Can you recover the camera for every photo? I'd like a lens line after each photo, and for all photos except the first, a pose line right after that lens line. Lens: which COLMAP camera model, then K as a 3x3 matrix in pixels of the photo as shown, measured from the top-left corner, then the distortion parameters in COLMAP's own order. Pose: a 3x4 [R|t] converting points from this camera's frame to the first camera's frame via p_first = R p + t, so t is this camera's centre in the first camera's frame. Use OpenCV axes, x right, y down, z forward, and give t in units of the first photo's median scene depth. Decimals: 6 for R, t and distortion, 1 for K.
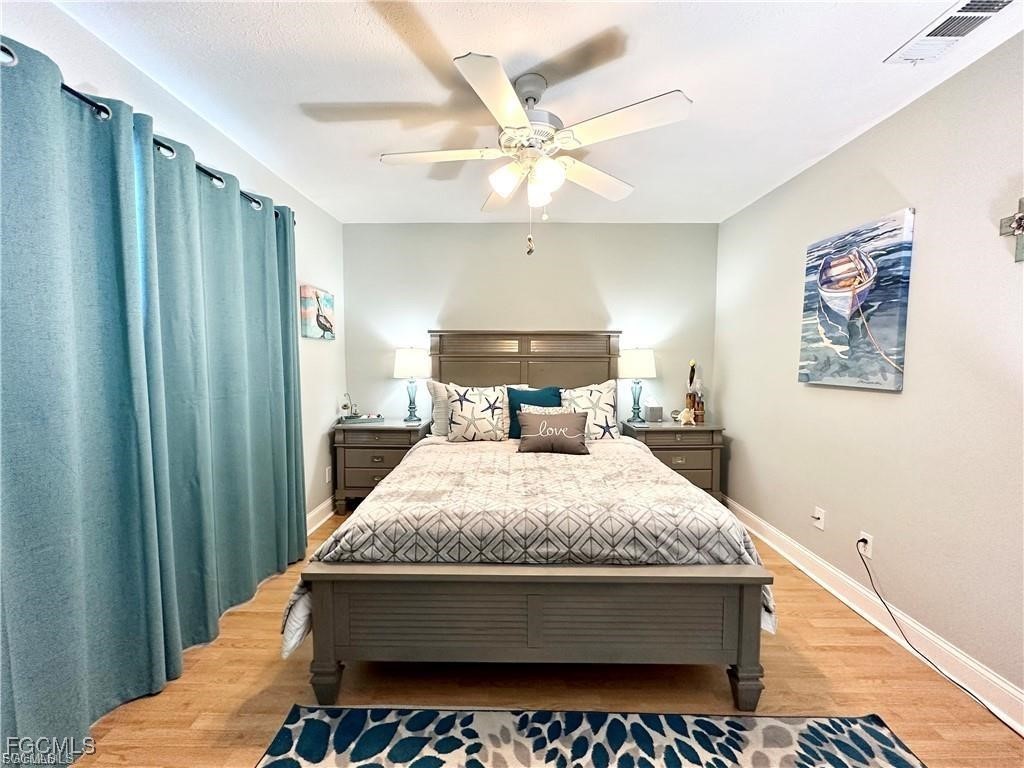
lens RADIAL K [[408.2, 0, 511.1], [0, 408.2, 383.3], [0, 0, 1]] dist [-0.002398, 0.000467]
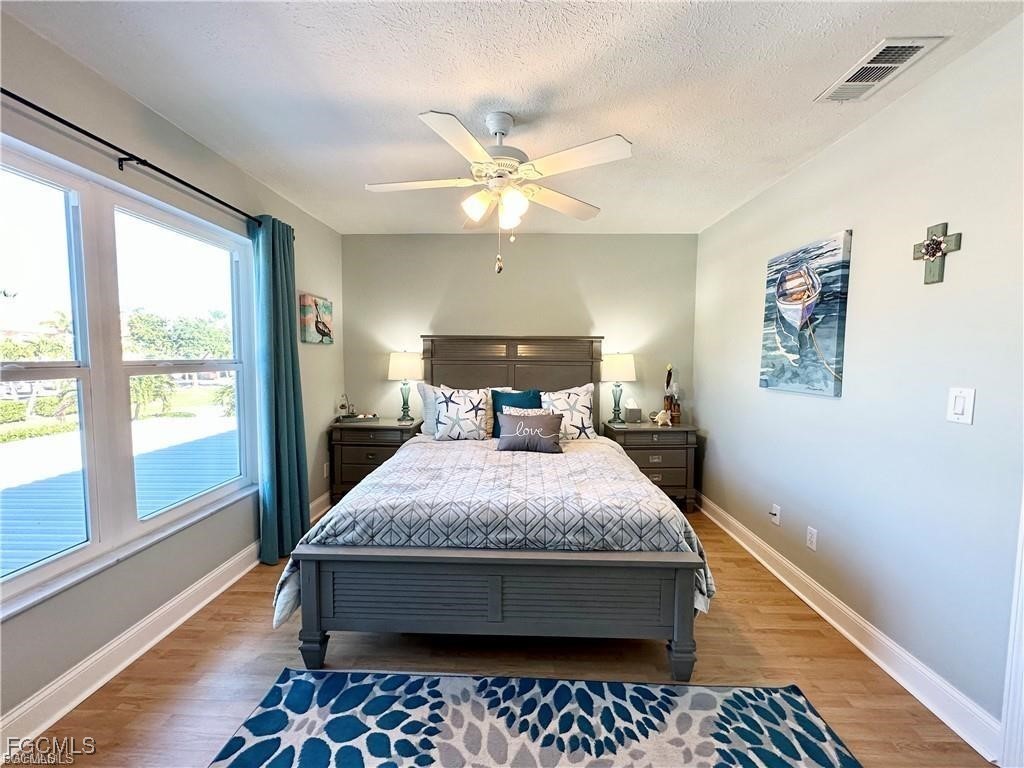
lens RADIAL K [[408.2, 0, 511.1], [0, 408.2, 383.3], [0, 0, 1]] dist [-0.002398, 0.000467]
pose [[0.999819, 0.005435, -0.018220, 0.118882], [-0.005379, 0.999981, 0.003102, -0.021017], [0.018237, -0.003004, 0.999829, -0.132328]]
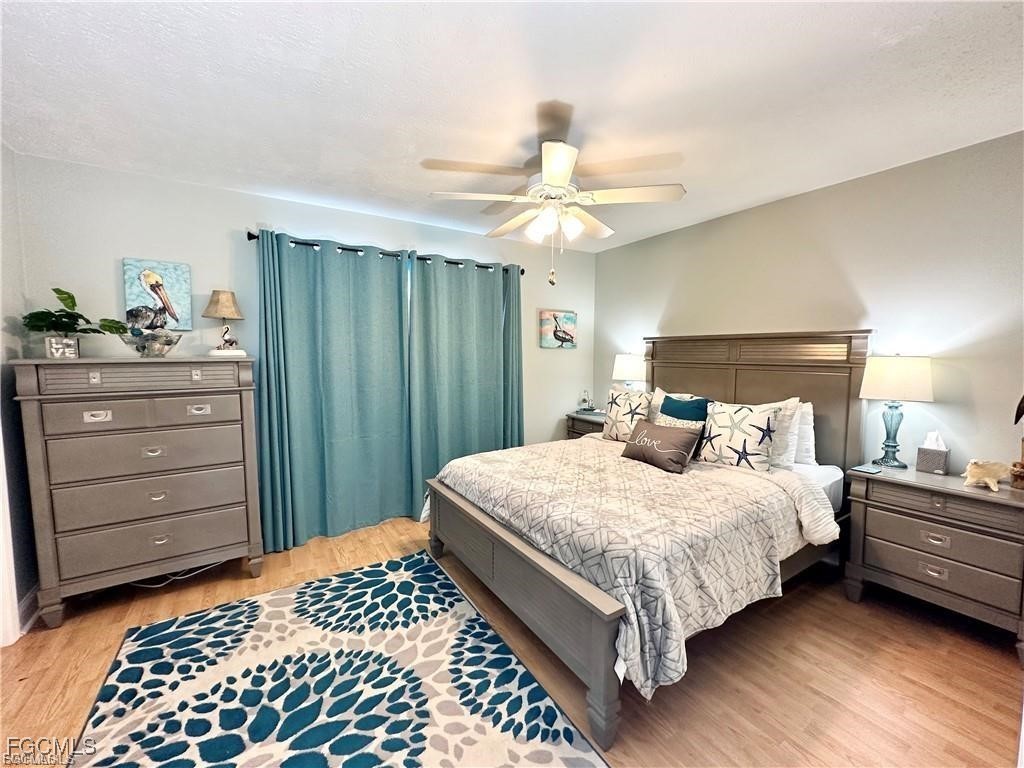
lens RADIAL K [[408.2, 0, 511.1], [0, 408.2, 383.3], [0, 0, 1]] dist [-0.002398, 0.000467]
pose [[0.542799, 0.060782, -0.837660, 1.194737], [-0.053661, 0.997850, 0.037634, -0.071260], [0.838147, 0.024521, 0.544893, 0.276287]]
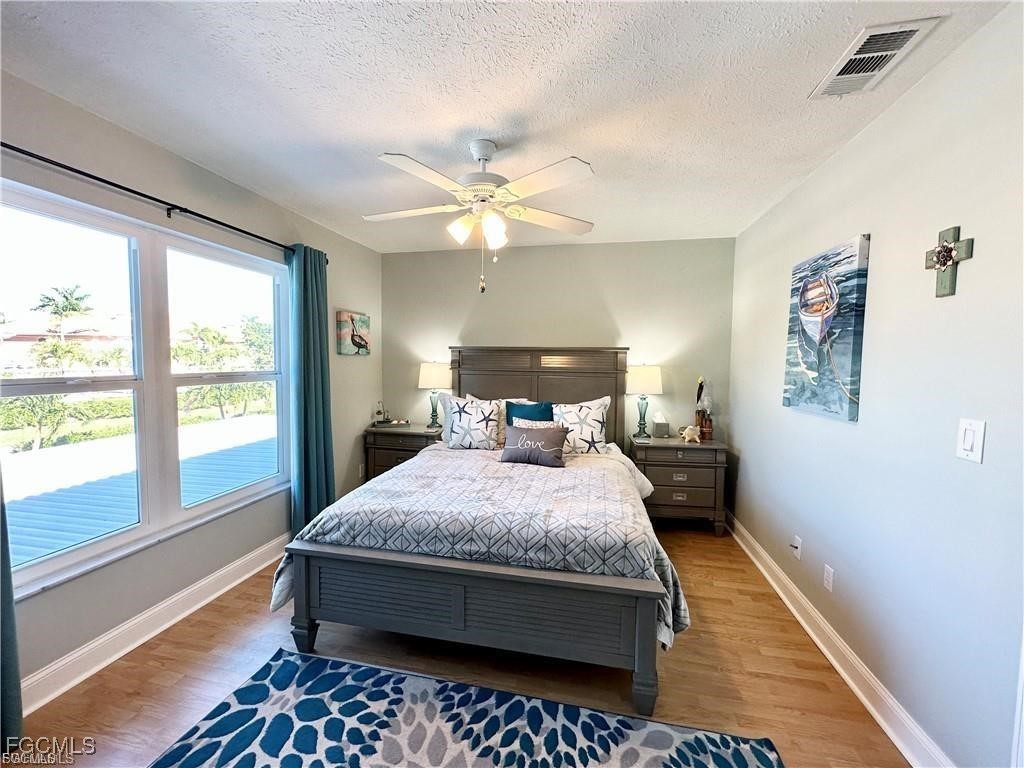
lens RADIAL K [[408.2, 0, 511.1], [0, 408.2, 383.3], [0, 0, 1]] dist [-0.002398, 0.000467]
pose [[0.980818, 0.019218, -0.193978, 0.416301], [-0.020479, 0.999780, -0.004499, -0.063857], [0.193849, 0.008385, 0.980996, -0.136387]]
